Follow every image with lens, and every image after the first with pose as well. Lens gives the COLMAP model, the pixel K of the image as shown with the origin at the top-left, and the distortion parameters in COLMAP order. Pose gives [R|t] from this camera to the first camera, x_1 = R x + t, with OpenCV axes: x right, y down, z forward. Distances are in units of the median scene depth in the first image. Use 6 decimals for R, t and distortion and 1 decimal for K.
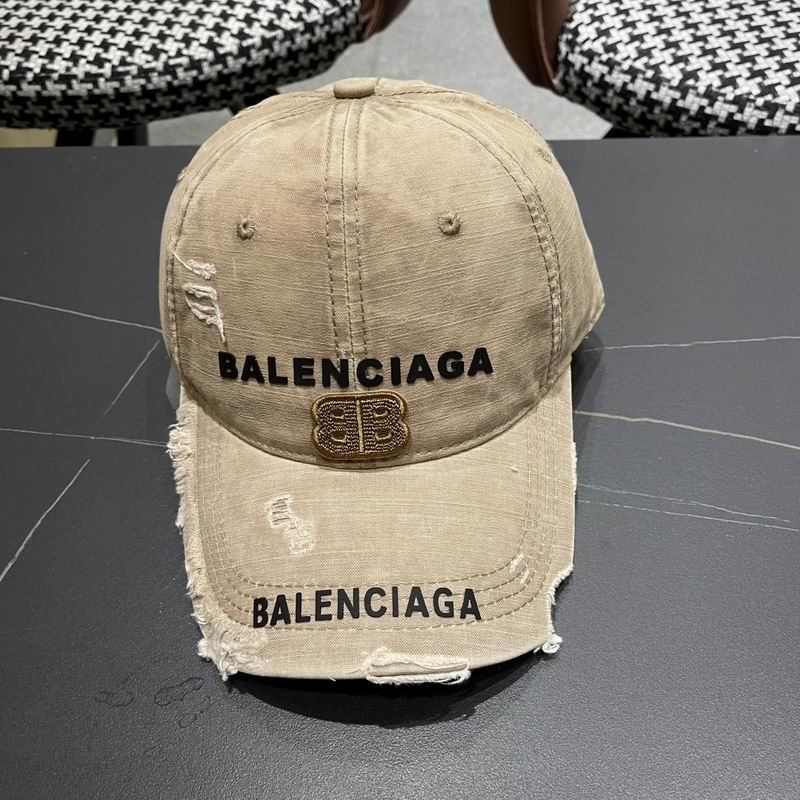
lens RADIAL K [[873.4, 0, 417.0], [0, 873.4, 407.9], [0, 0, 1]] dist [0.114948, -0.205111]
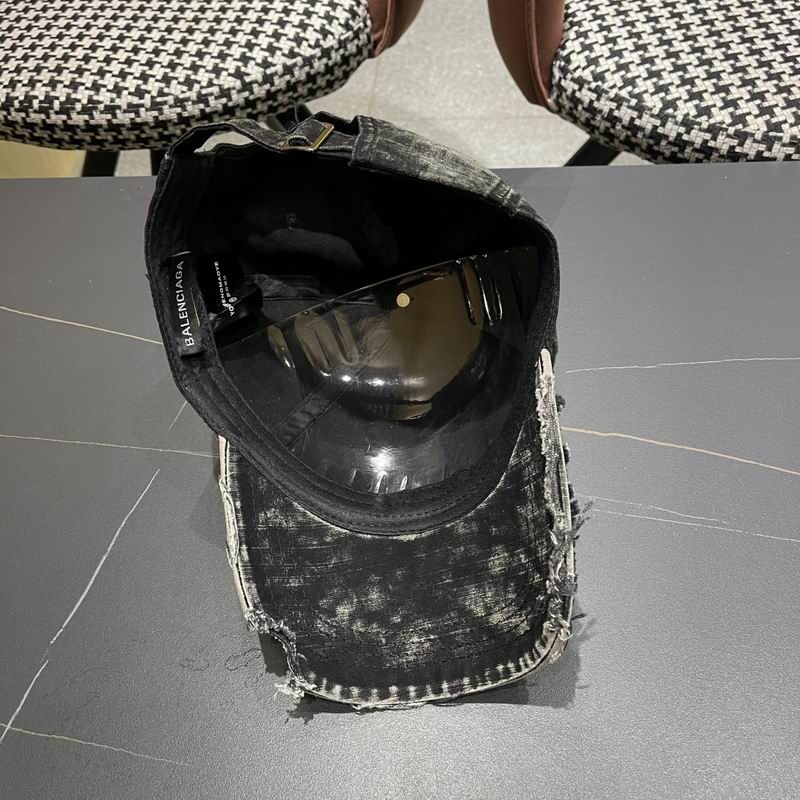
lens RADIAL K [[877.4, 0, 401.4], [0, 877.4, 410.0], [0, 0, 1]] dist [0.052226, -0.062493]
pose [[0.999536, -0.006561, -0.029758, 0.002050], [0.008692, 0.997361, 0.072086, -0.069003], [0.029206, -0.072312, 0.996954, -0.130811]]
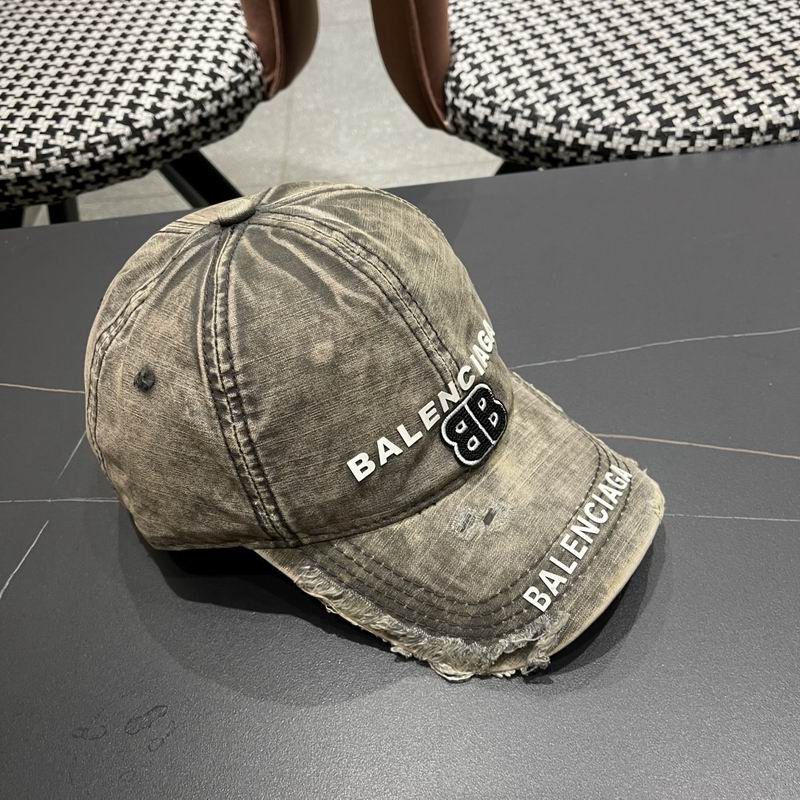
lens RADIAL K [[880.9, 0, 405.9], [0, 880.9, 387.2], [0, 0, 1]] dist [0.018263, 0.011608]
pose [[0.993680, -0.106182, 0.036405, 0.033024], [0.107359, 0.993704, -0.032031, -0.015393], [-0.032774, 0.035737, 0.998824, -0.079360]]
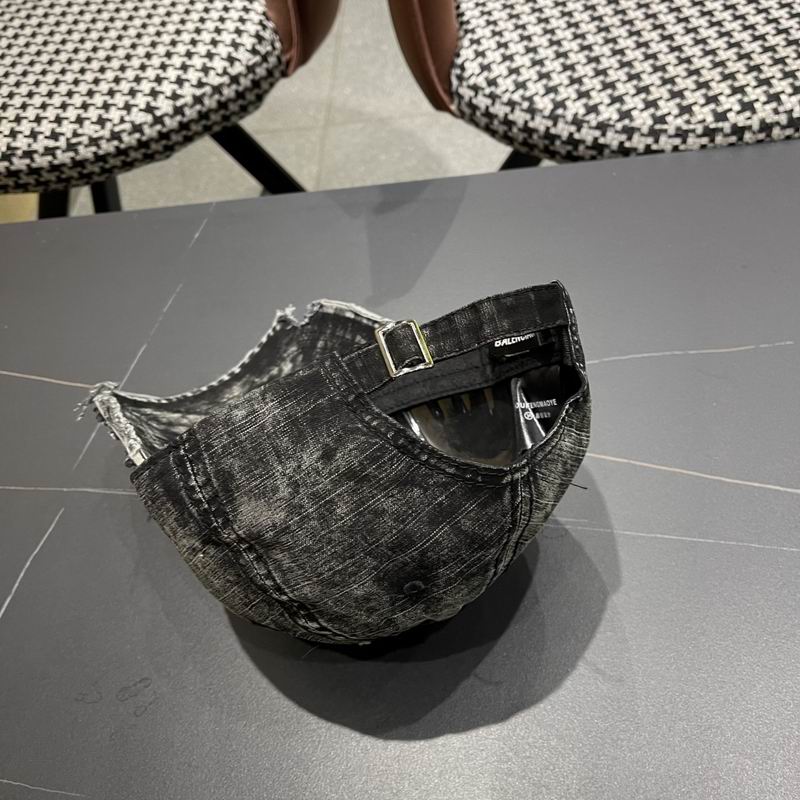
lens RADIAL K [[879.0, 0, 400.1], [0, 879.0, 400.1], [0, 0, 1]] dist [0.026881, -0.010988]
pose [[0.994358, -0.085065, -0.063372, 0.132503], [0.089744, 0.993132, 0.075069, -0.094625], [0.056551, -0.080332, 0.995163, -0.147687]]
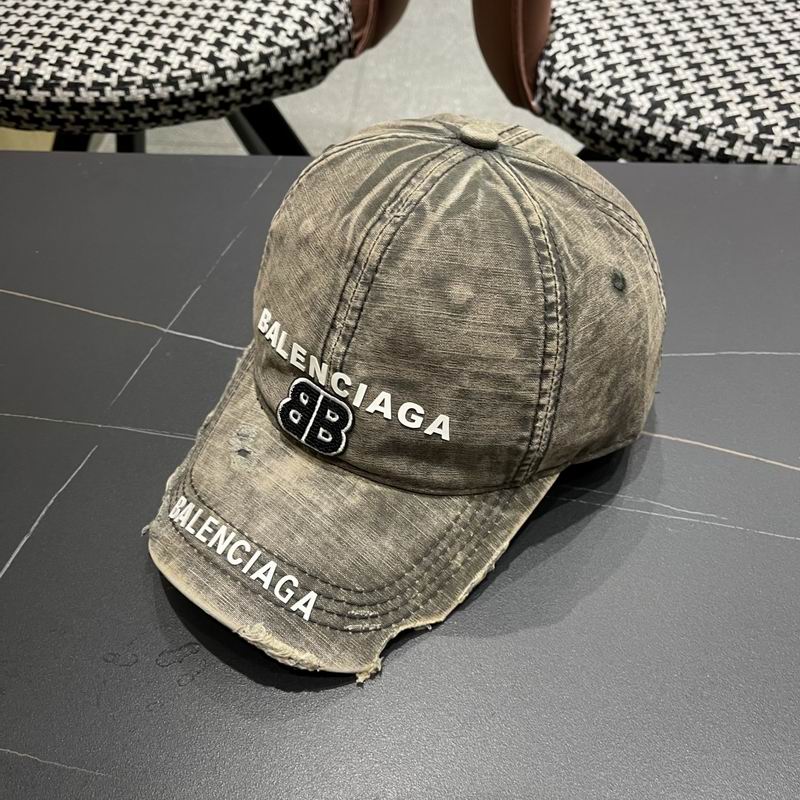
lens RADIAL K [[874.8, 0, 403.2], [0, 874.8, 399.0], [0, 0, 1]] dist [0.080056, -0.131138]
pose [[0.999517, 0.029096, 0.010953, -0.002538], [-0.029057, 0.999571, -0.003706, -0.004032], [-0.011056, 0.003386, 0.999933, -0.063133]]
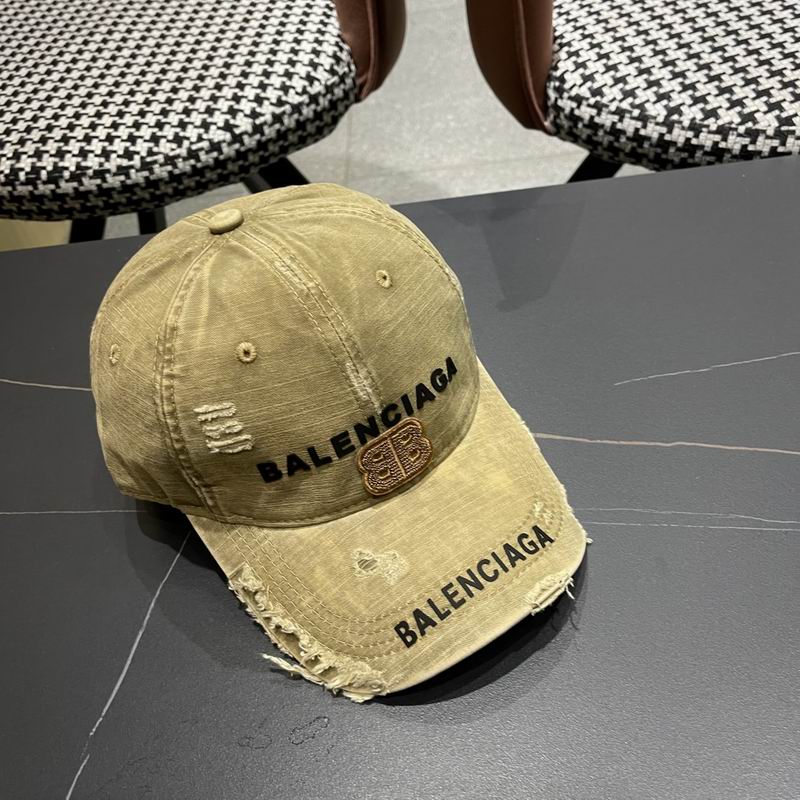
lens RADIAL K [[880.7, 0, 397.6], [0, 880.7, 402.9], [0, 0, 1]] dist [0.029601, -0.019979]
pose [[0.994146, -0.107170, -0.013689, -0.047461], [0.107041, 0.994206, -0.009848, -0.040827], [0.014665, 0.008325, 0.999858, -0.078684]]
